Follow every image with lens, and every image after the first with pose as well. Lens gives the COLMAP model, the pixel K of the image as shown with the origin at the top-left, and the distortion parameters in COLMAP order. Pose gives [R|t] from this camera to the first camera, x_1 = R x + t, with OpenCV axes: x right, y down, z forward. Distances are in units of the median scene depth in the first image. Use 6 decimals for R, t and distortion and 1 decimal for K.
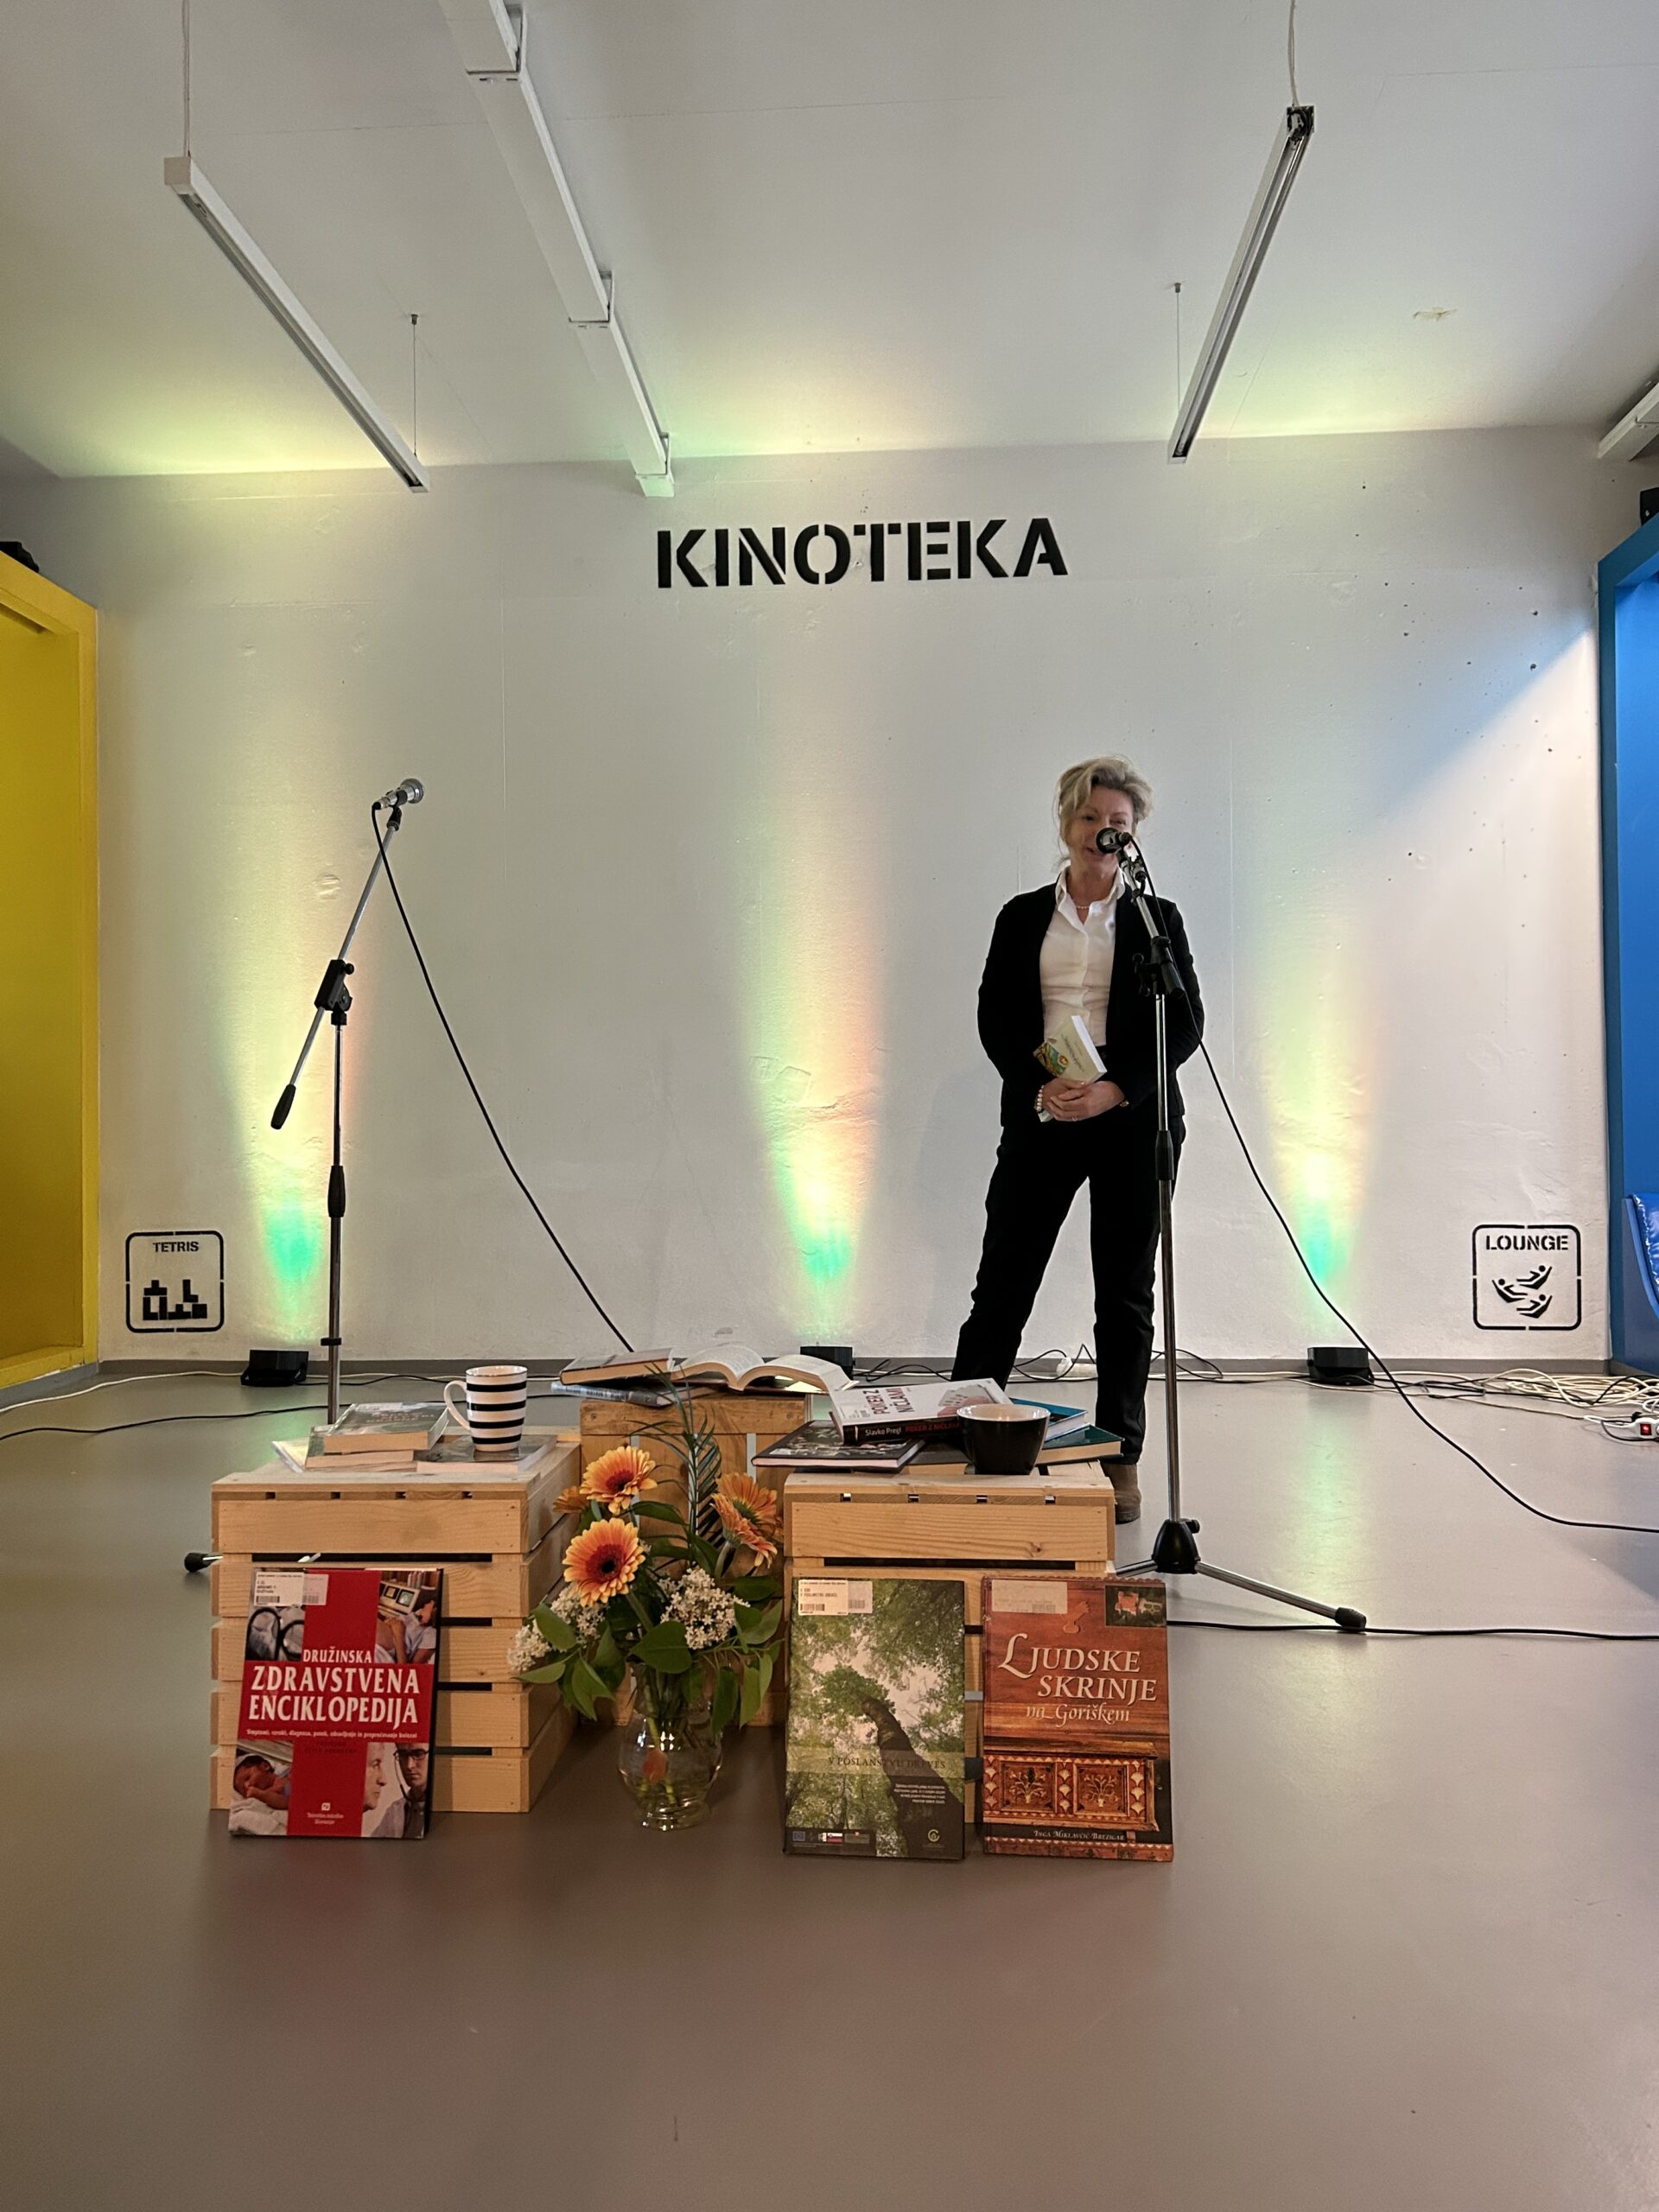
lens RADIAL K [[1650.5, 0, 827.9], [0, 1650.5, 1098.1], [0, 0, 1]] dist [0.032273, -0.028379]
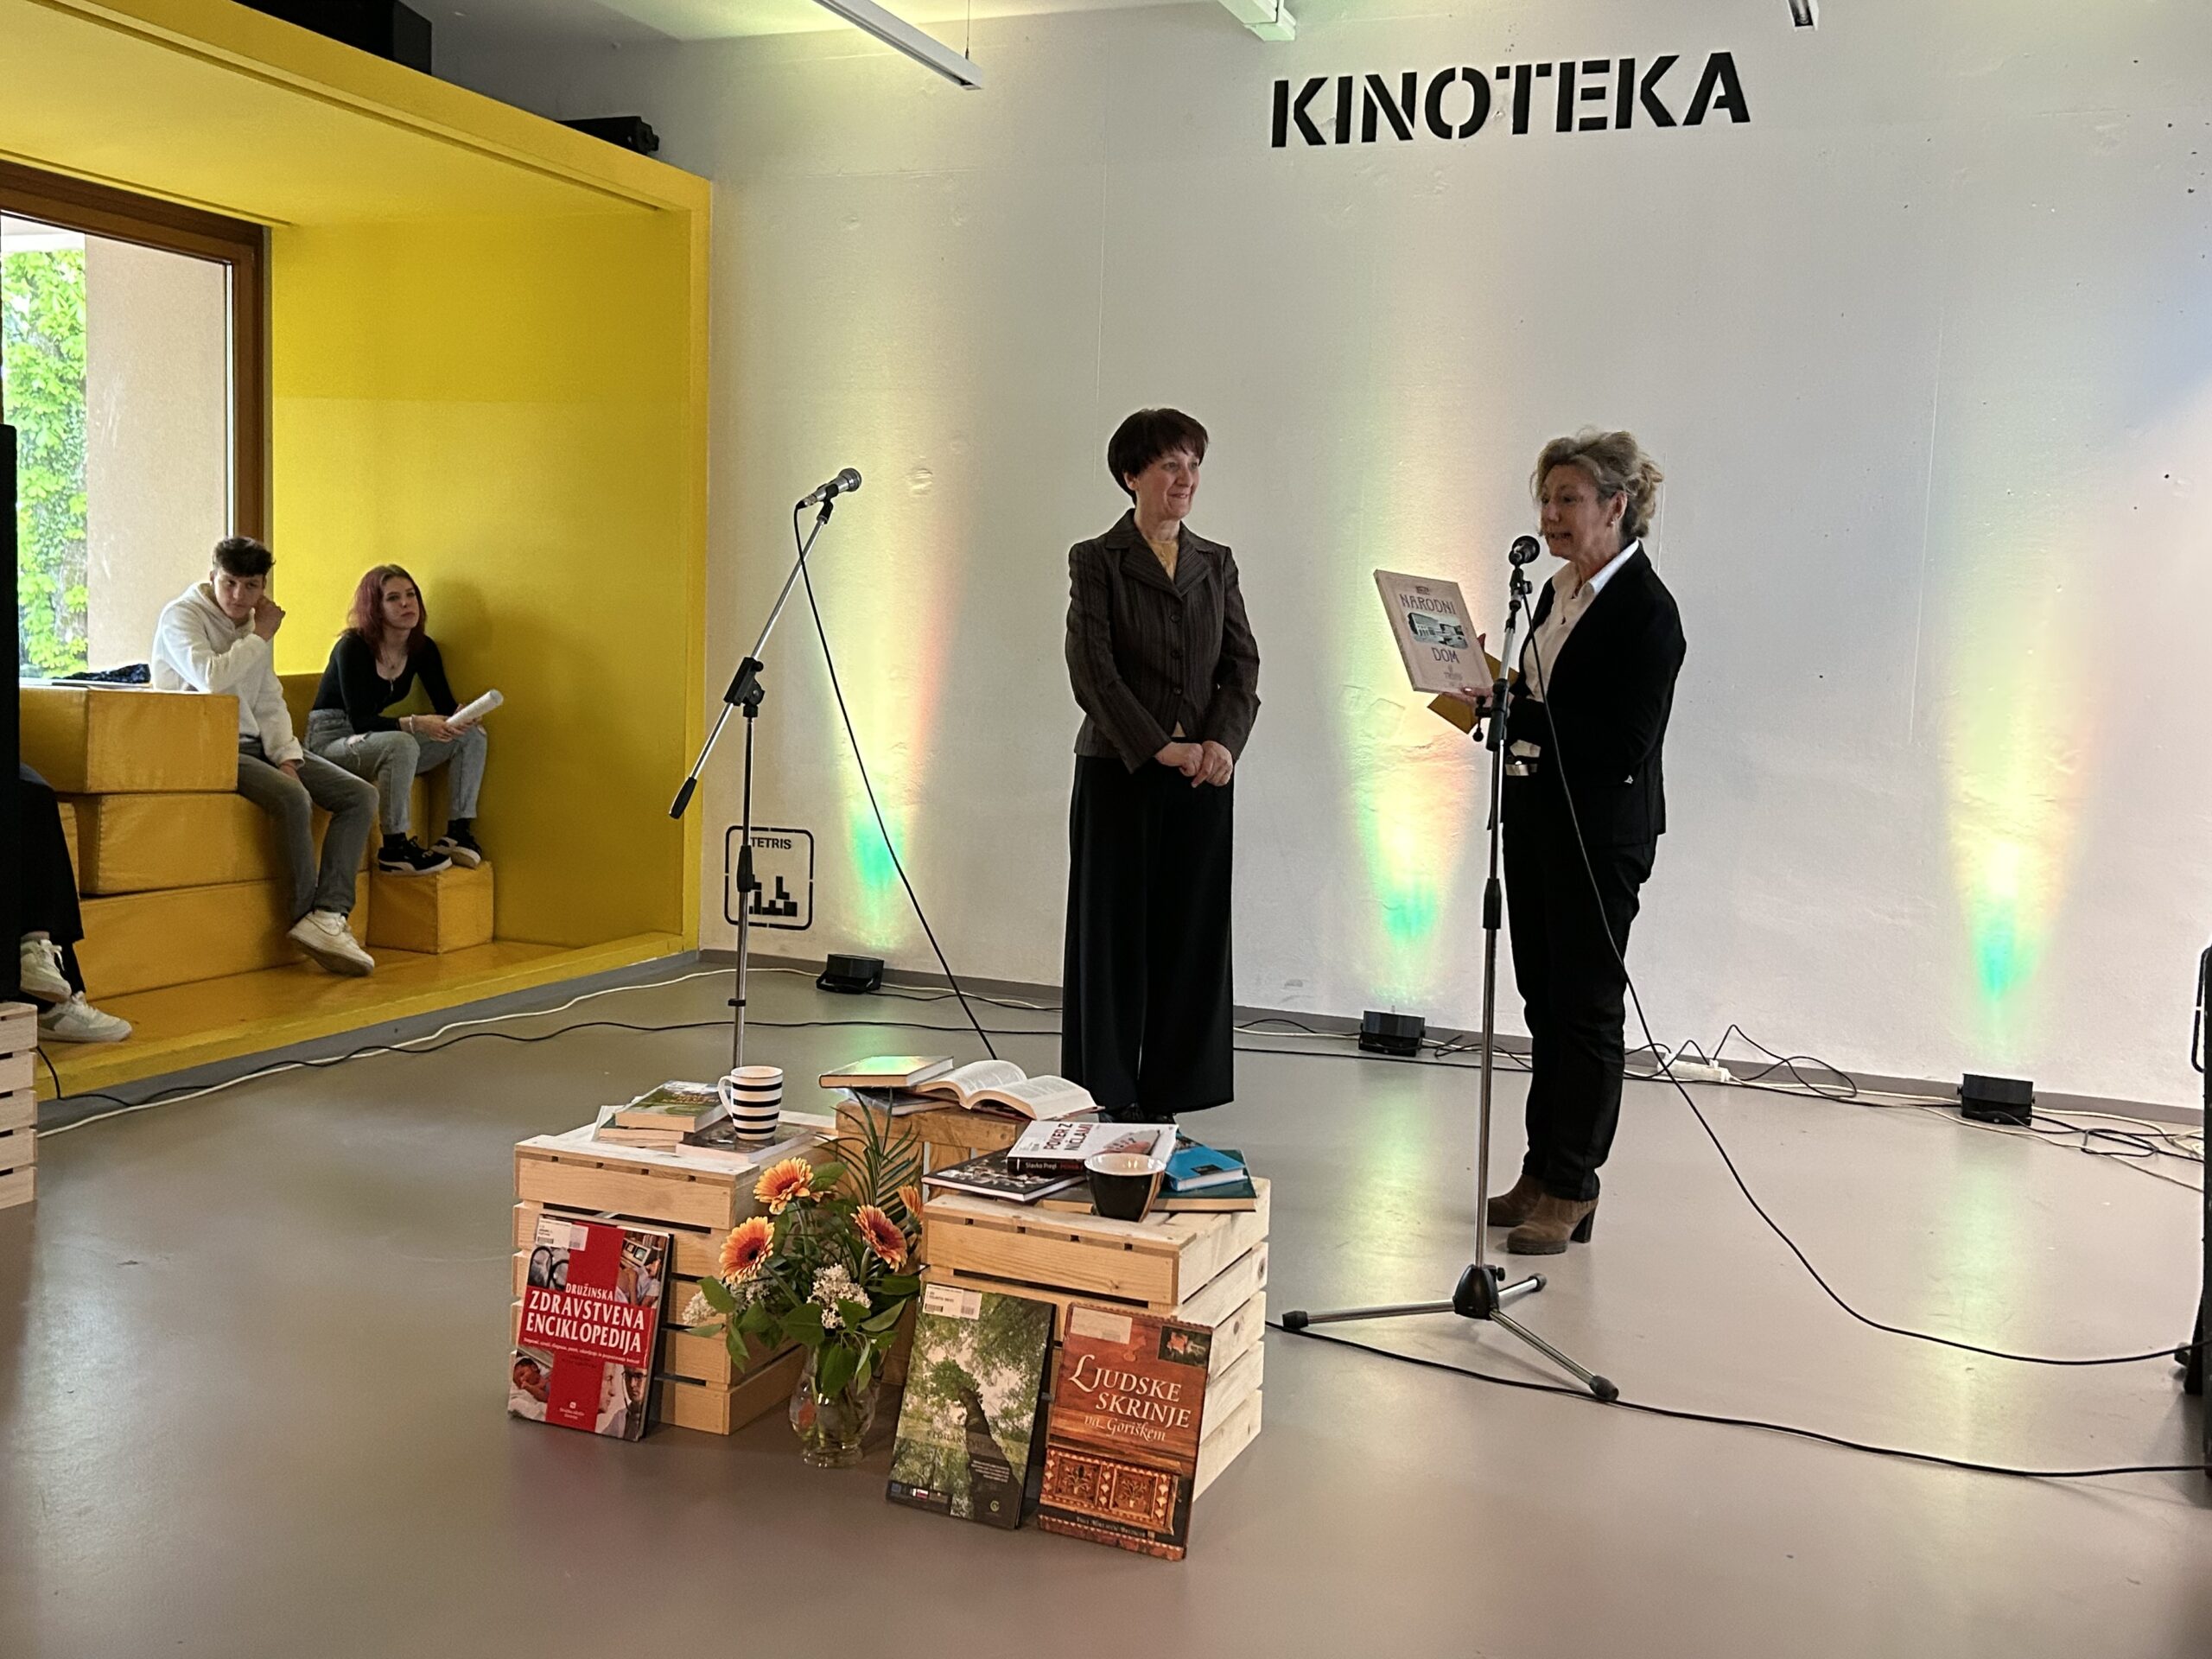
lens RADIAL K [[2092.3, 0, 1125.1], [0, 2092.3, 824.6], [0, 0, 1]] dist [0.035073, 0.000000]
pose [[0.950871, 0.074145, -0.300579, 0.189220], [-0.041331, 0.992609, 0.114100, -0.074776], [0.306817, -0.096071, 0.946907, -0.123075]]
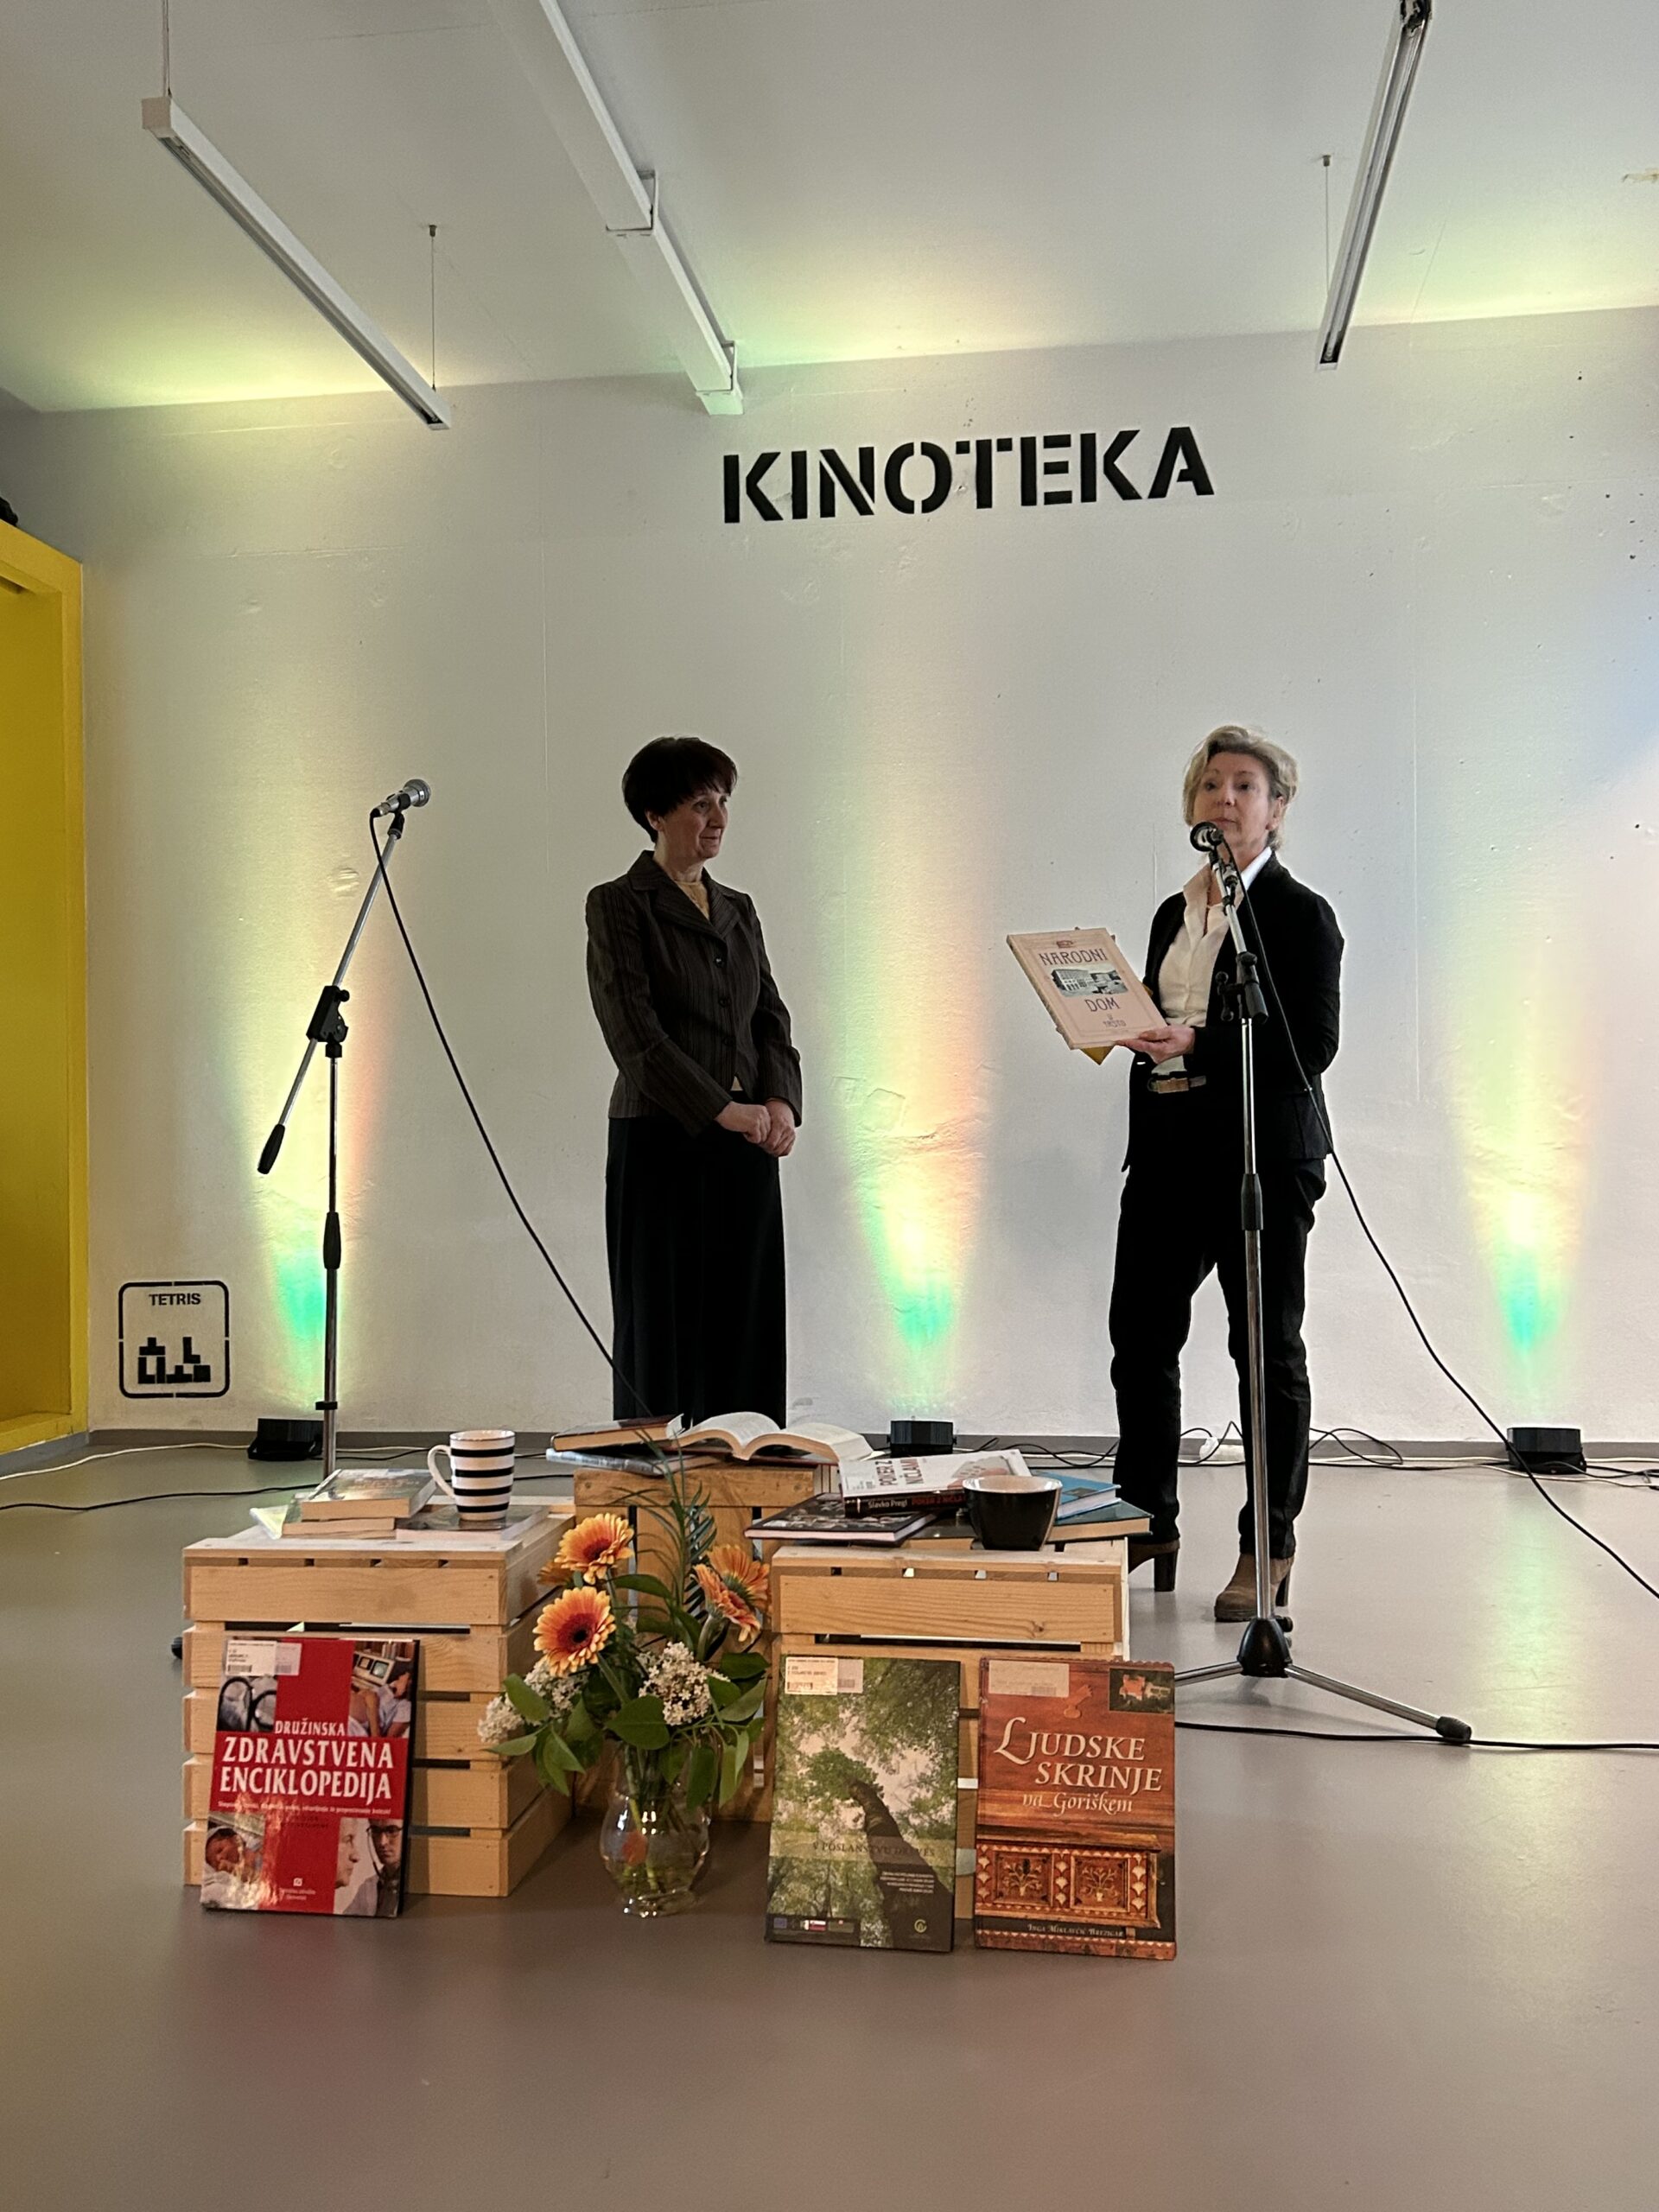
lens RADIAL K [[2092.3, 0, 824.5], [0, 2092.3, 1120.6], [0, 0, 1]] dist [0.035073, 0.000000]
pose [[0.996643, -0.002699, -0.081821, 0.035563], [0.003024, 0.999988, 0.003843, -0.006906], [0.081810, -0.004078, 0.996640, -0.066038]]
